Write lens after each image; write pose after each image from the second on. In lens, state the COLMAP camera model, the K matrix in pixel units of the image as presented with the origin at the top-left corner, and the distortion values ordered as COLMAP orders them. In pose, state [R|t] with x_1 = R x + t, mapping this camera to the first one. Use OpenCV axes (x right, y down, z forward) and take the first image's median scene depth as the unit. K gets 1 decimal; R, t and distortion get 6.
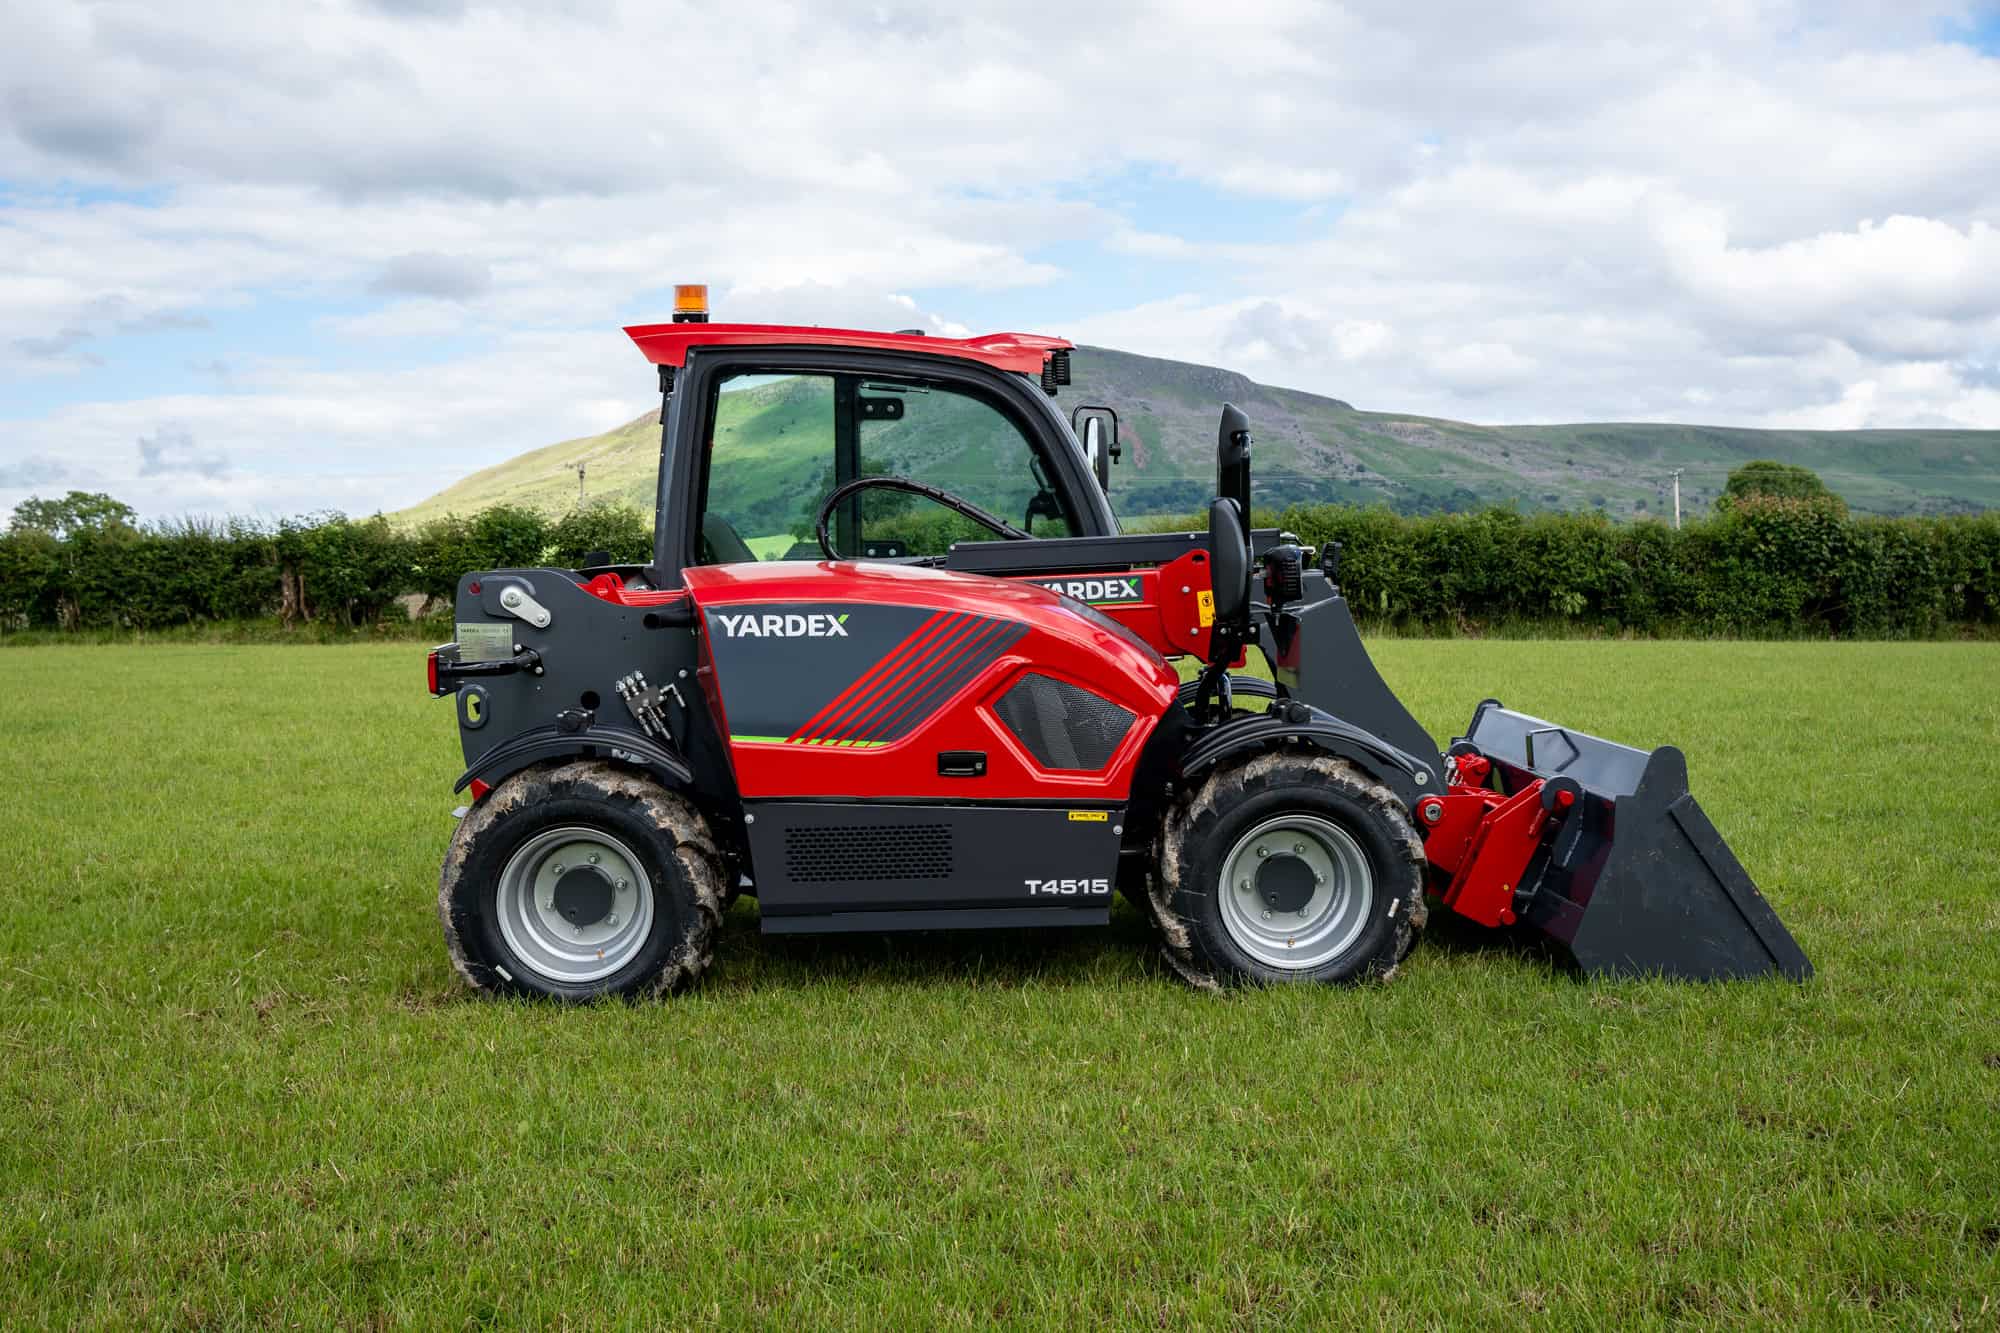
lens RADIAL K [[2356.3, 0, 938.4], [0, 2356.3, 705.4], [0, 0, 1]] dist [0.056663, 0.000000]
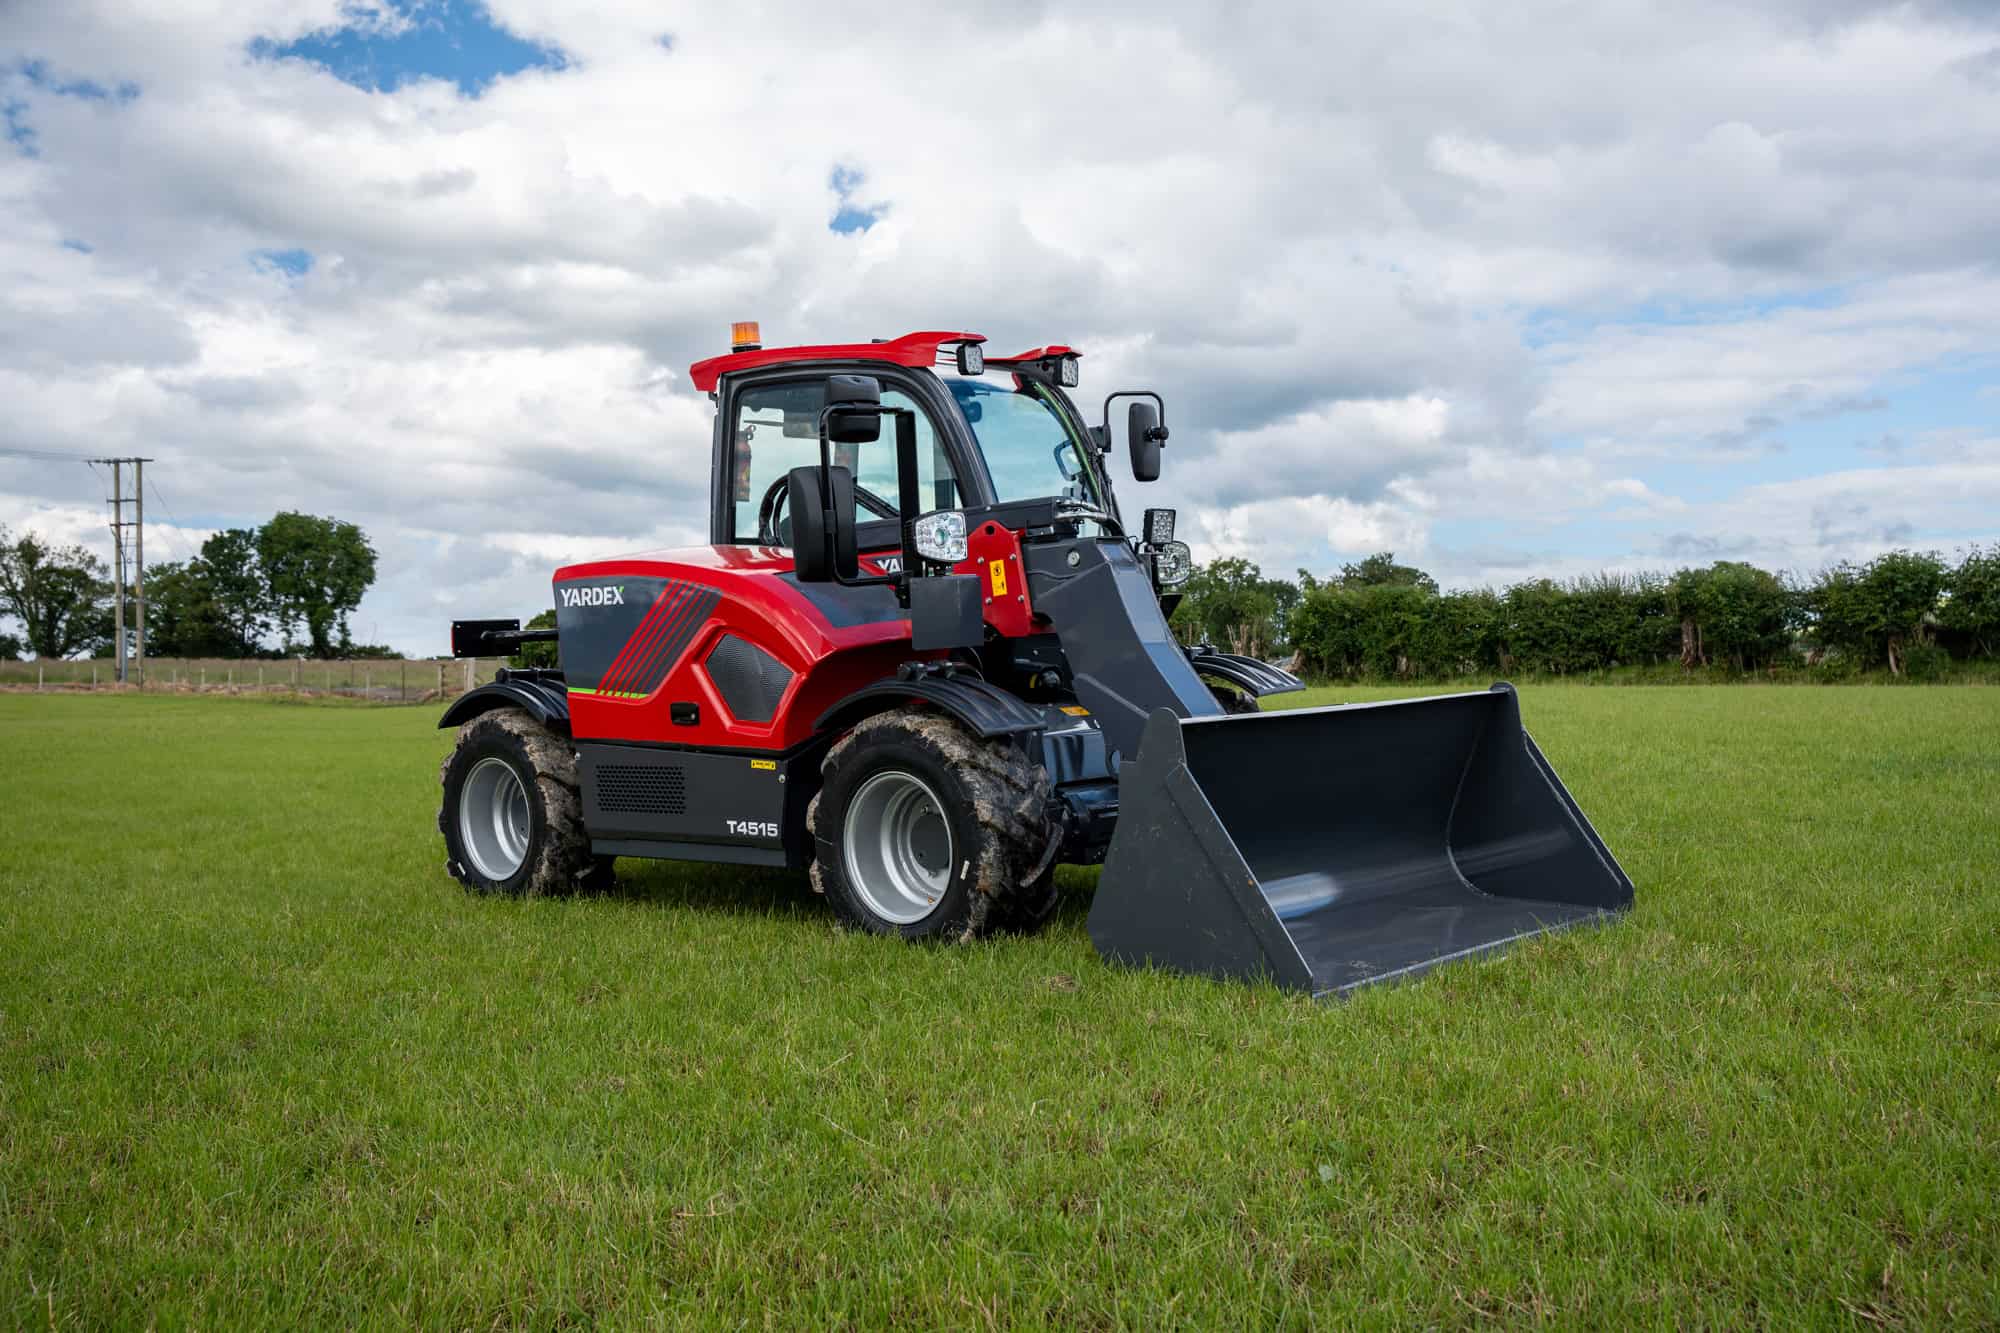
lens RADIAL K [[2066.2, 0, 945.7], [0, 2066.2, 682.0], [0, 0, 1]] dist [0.027882, 0.000000]
pose [[0.679249, 0.004743, -0.733892, 0.198107], [-0.033747, 0.999123, -0.024777, 0.007160], [0.733131, 0.041597, 0.678814, 0.099542]]
